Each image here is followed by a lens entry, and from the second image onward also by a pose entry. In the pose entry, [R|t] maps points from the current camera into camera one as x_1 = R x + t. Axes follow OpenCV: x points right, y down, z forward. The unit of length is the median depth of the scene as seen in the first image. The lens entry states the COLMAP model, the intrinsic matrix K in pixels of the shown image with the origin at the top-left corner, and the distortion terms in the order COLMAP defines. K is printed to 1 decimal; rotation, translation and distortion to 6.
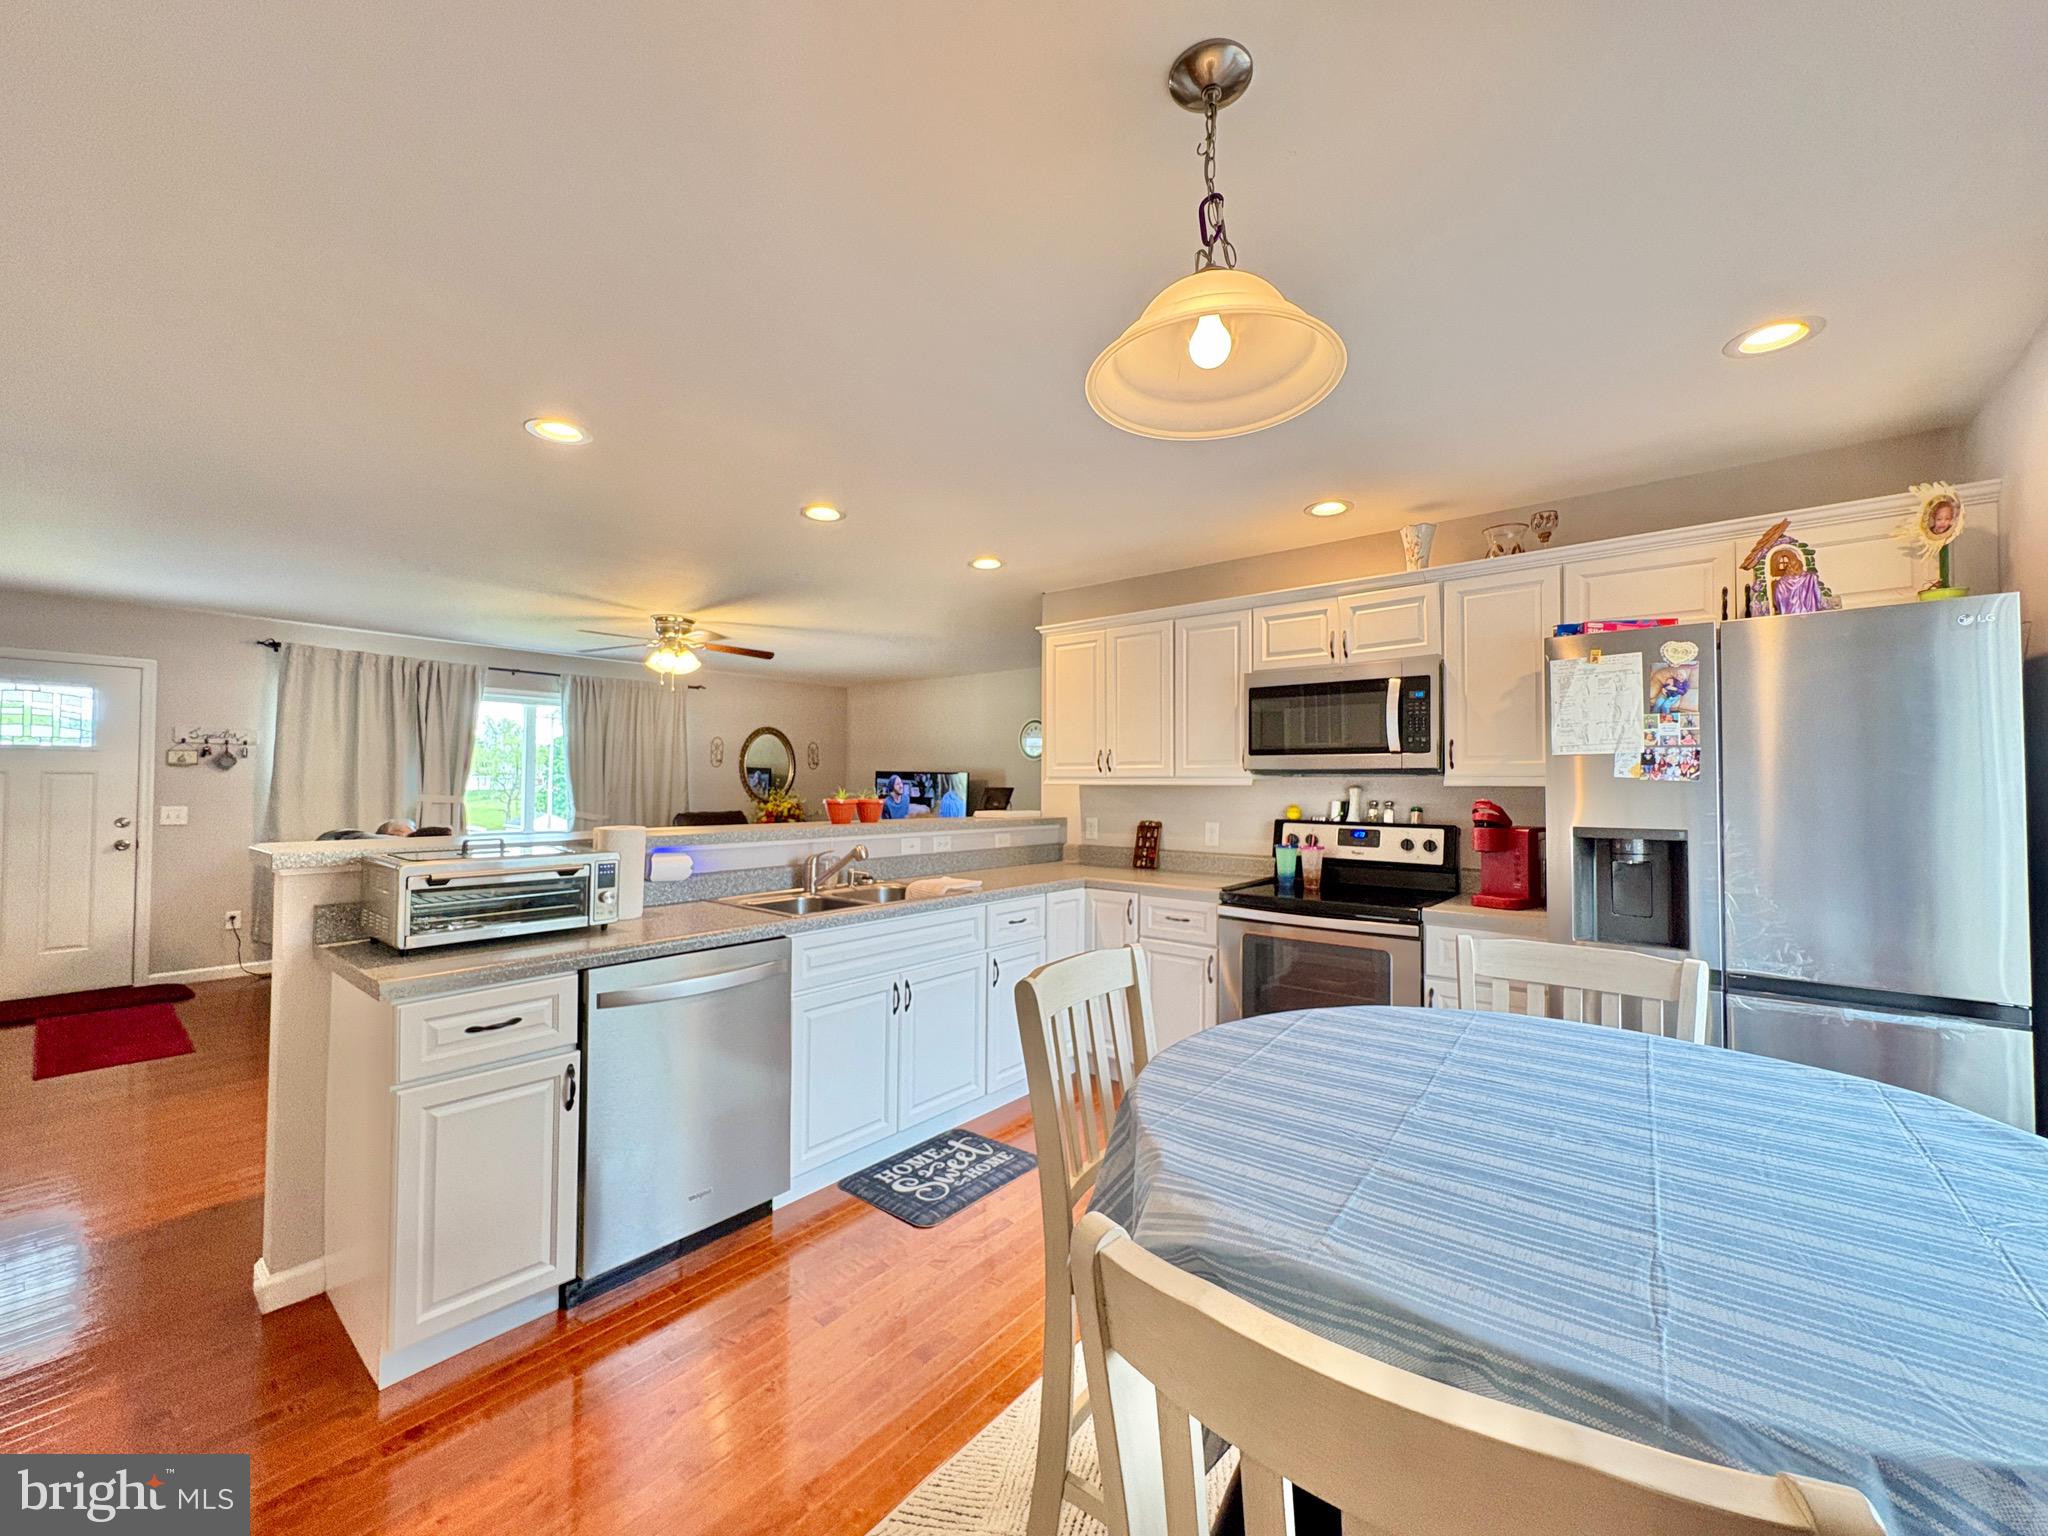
lens RADIAL K [[817.6, 0, 1025.8], [0, 817.6, 765.0], [0, 0, 1]] dist [0.001626, 0.001083]
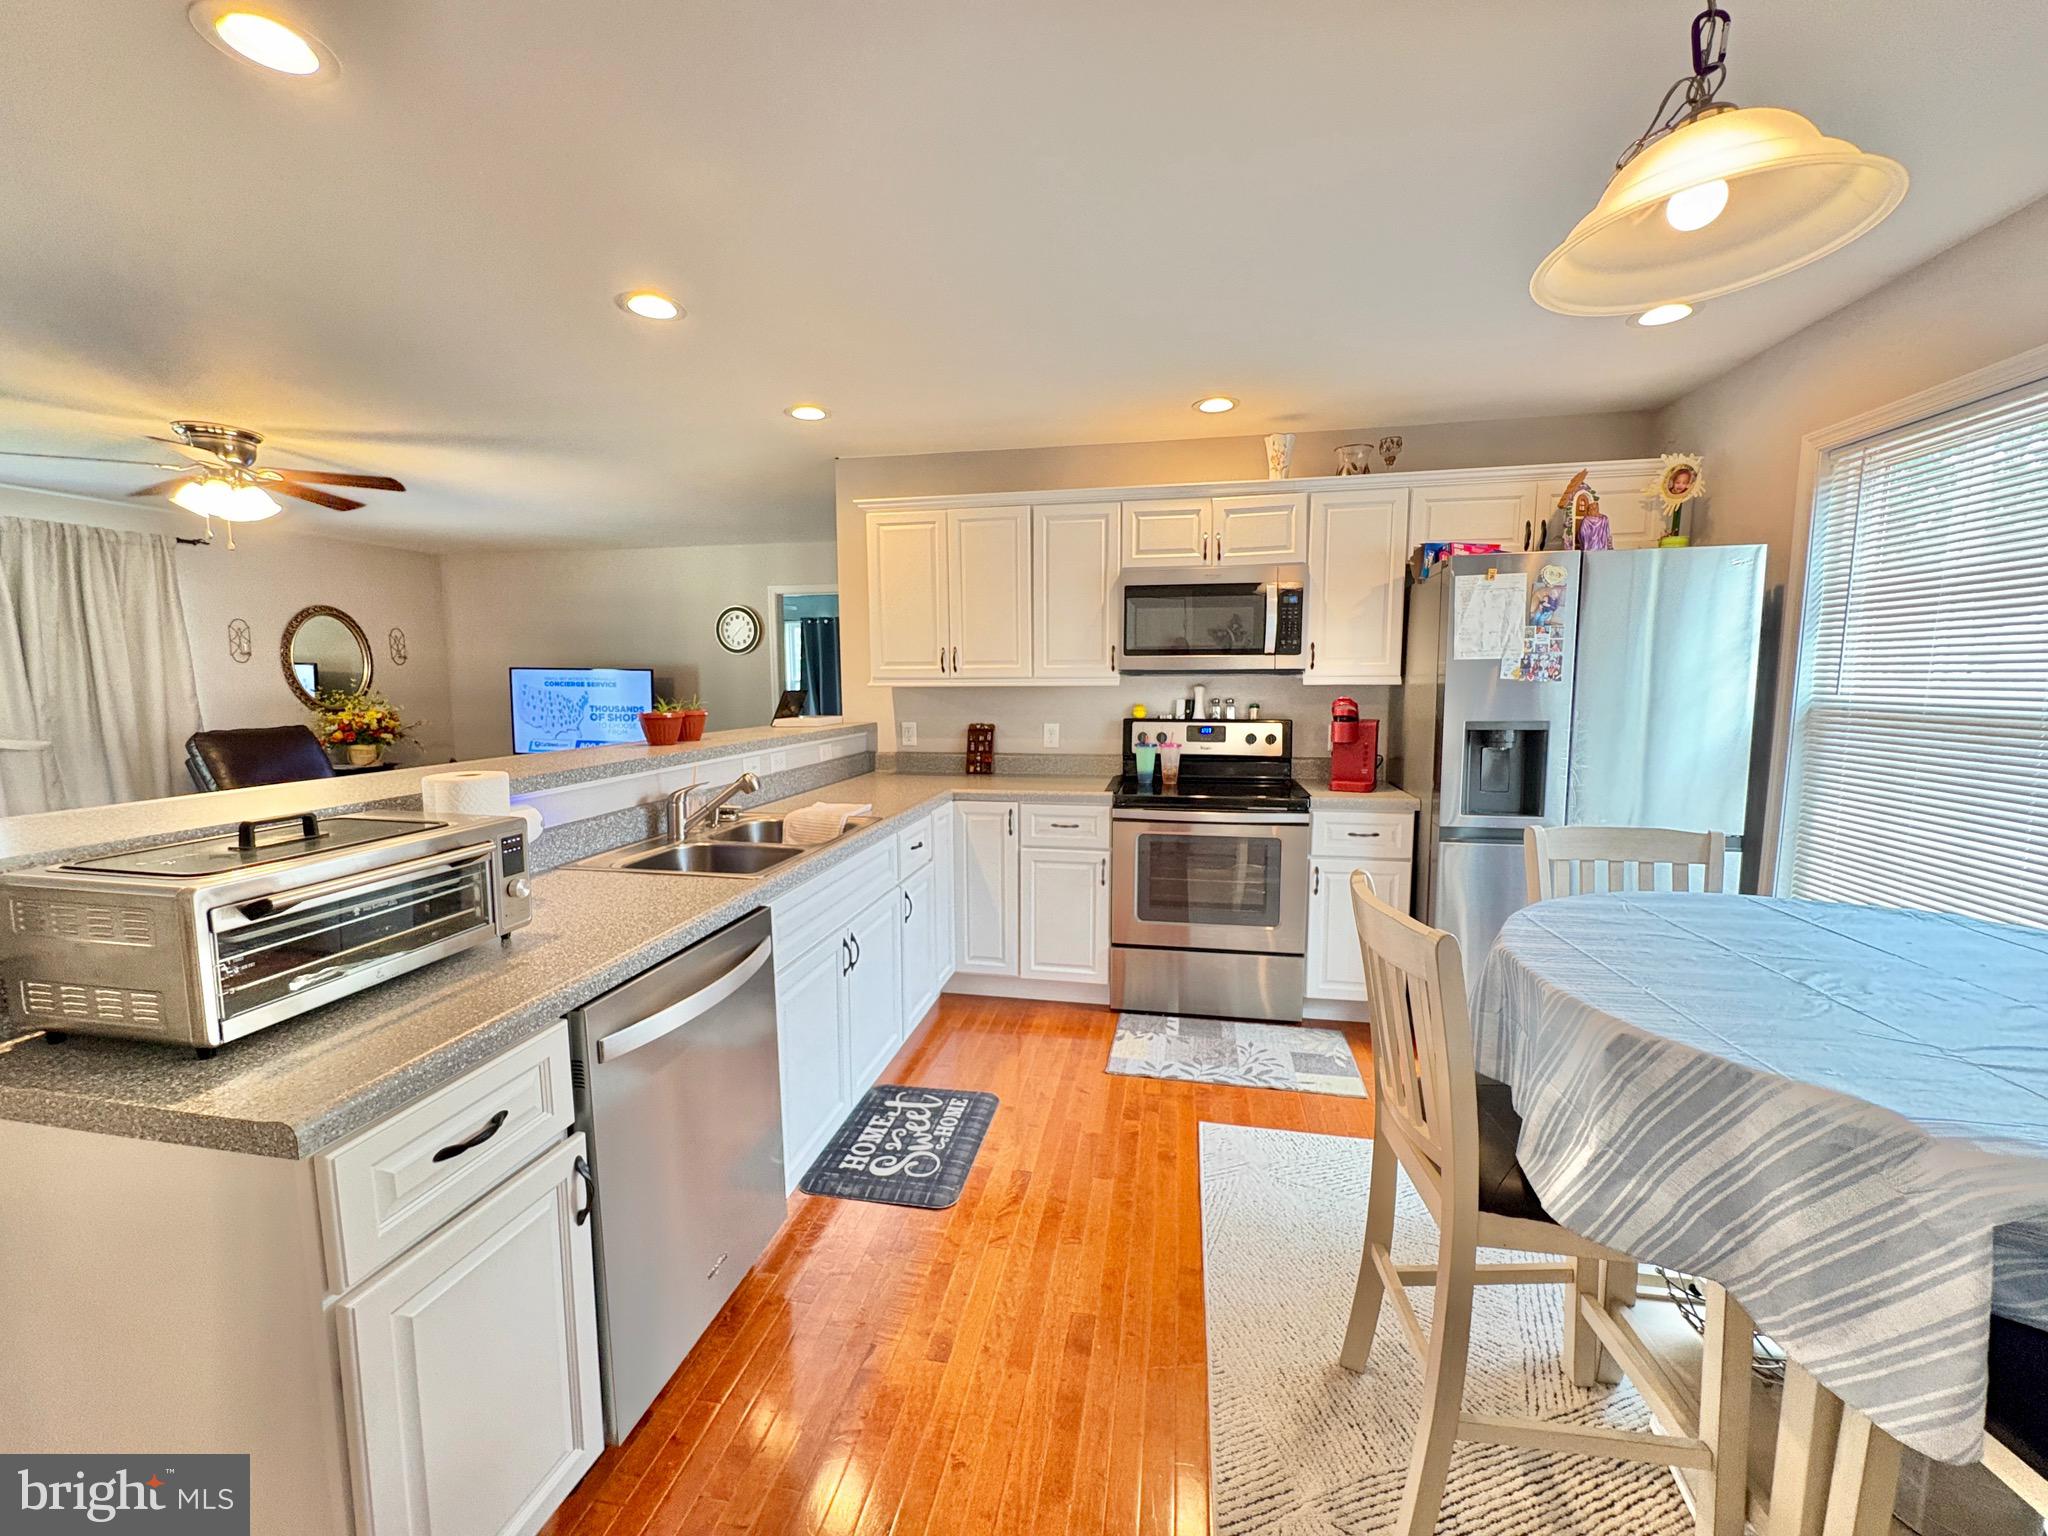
lens RADIAL K [[817.6, 0, 1024.8], [0, 817.6, 764.2], [0, 0, 1]] dist [0.001626, 0.001083]
pose [[0.879950, -0.061669, 0.471046, -0.326318], [-0.001324, 0.991217, 0.132242, -0.013034], [-0.475064, -0.116990, 0.872140, 0.193697]]
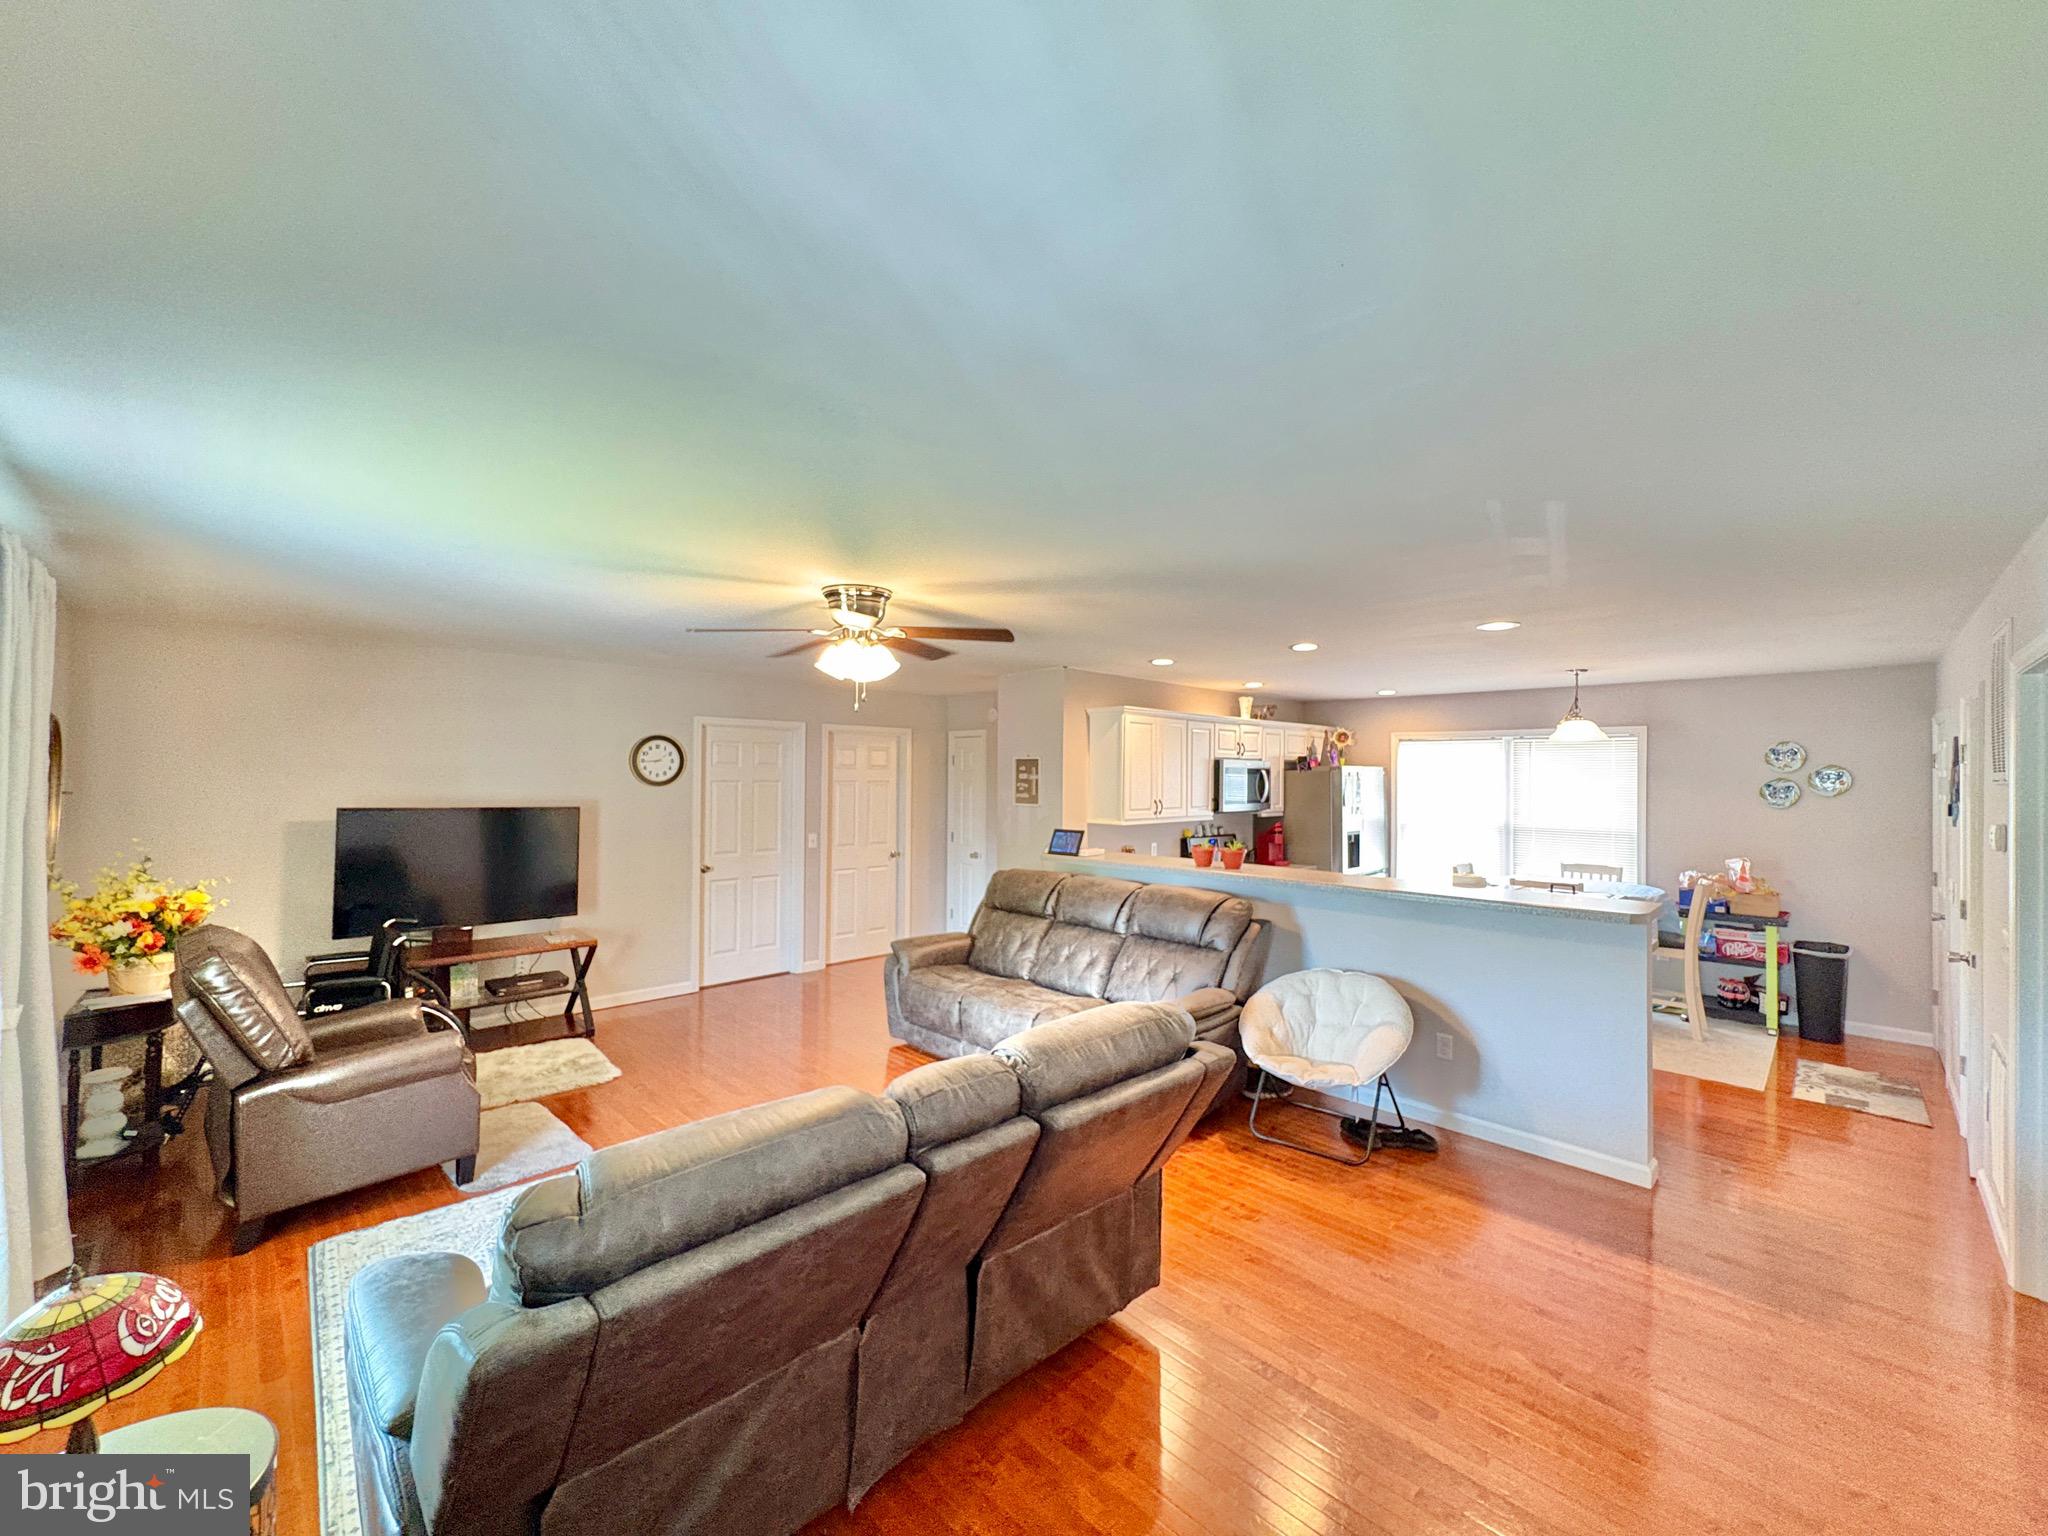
lens RADIAL K [[817.6, 0, 1026.8], [0, 817.6, 770.1], [0, 0, 1]] dist [0.001626, 0.001083]
pose [[0.098686, 0.003202, 0.995113, -1.721396], [-0.032072, 0.999486, -0.000036, -0.079977], [-0.994602, -0.031911, 0.098738, 1.351054]]
